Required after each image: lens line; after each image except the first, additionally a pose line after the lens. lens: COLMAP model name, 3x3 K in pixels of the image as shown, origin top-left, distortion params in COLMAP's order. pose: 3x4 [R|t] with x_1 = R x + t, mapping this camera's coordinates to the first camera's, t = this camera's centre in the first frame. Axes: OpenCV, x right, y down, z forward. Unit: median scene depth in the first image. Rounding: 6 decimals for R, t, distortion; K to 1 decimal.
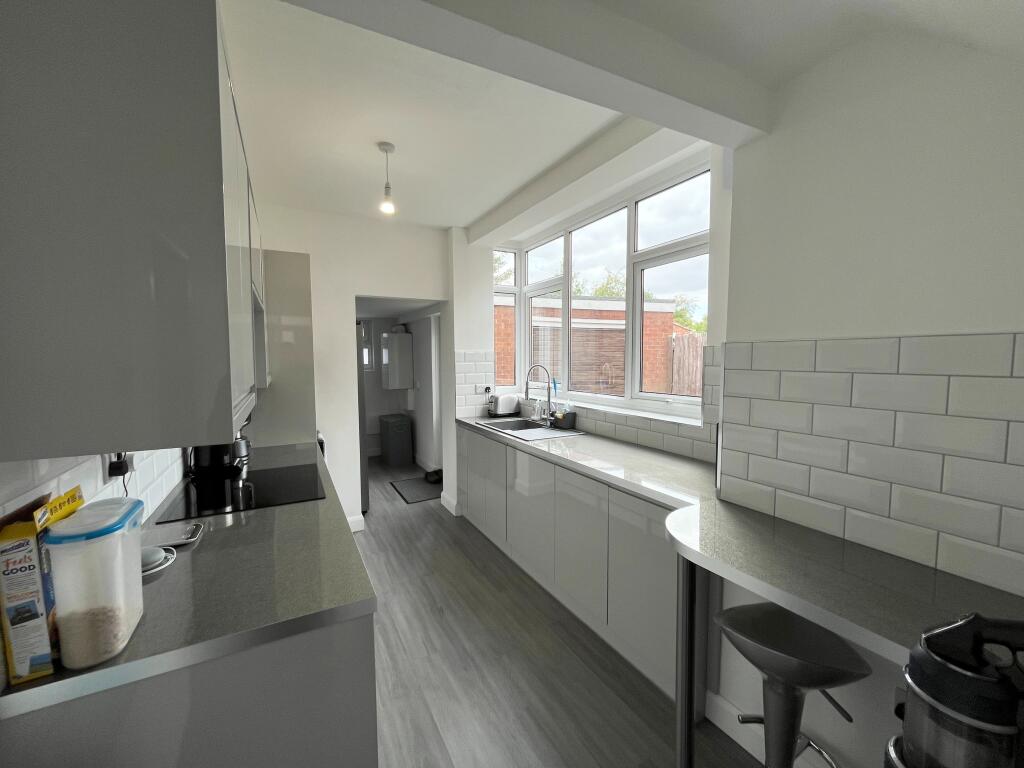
lens RADIAL K [[415.2, 0, 512.2], [0, 415.2, 385.1], [0, 0, 1]] dist [0.001519, -0.000066]
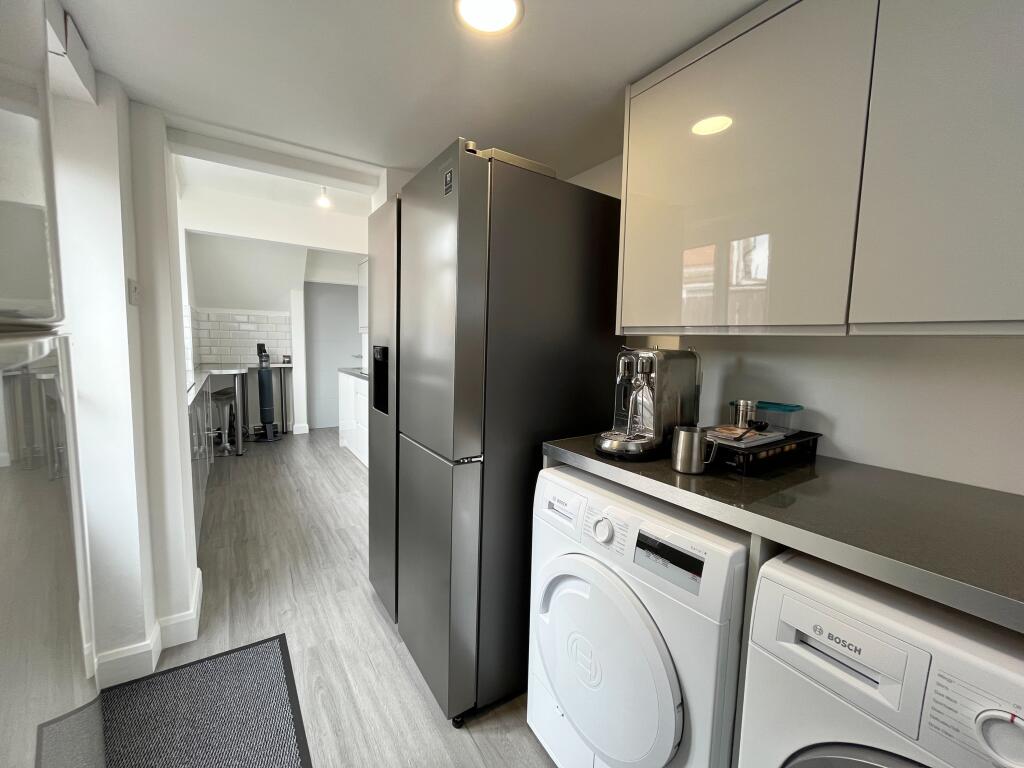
lens RADIAL K [[415.2, 0, 509.5], [0, 415.2, 380.5], [0, 0, 1]] dist [0.001519, -0.000066]
pose [[-0.995875, -0.003659, -0.090660, -0.753800], [-0.018386, 0.986596, 0.162144, -0.070413], [0.088852, 0.163142, -0.982594, 2.381988]]
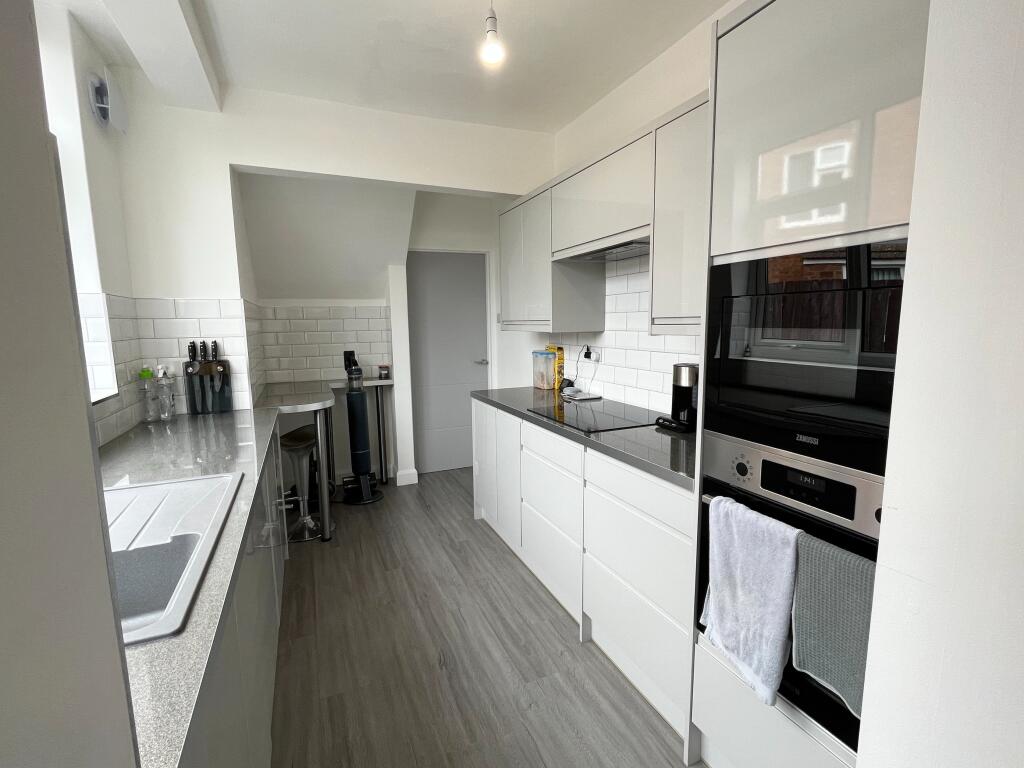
lens RADIAL K [[475.7, 0, 512.1], [0, 475.7, 384.4], [0, 0, 1]] dist [-0.002388, -0.000036]
pose [[-0.995860, 0.009602, 0.090387, -0.366378], [0.027611, 0.979372, 0.200173, -0.079903], [-0.086601, 0.201840, -0.975582, 1.676597]]
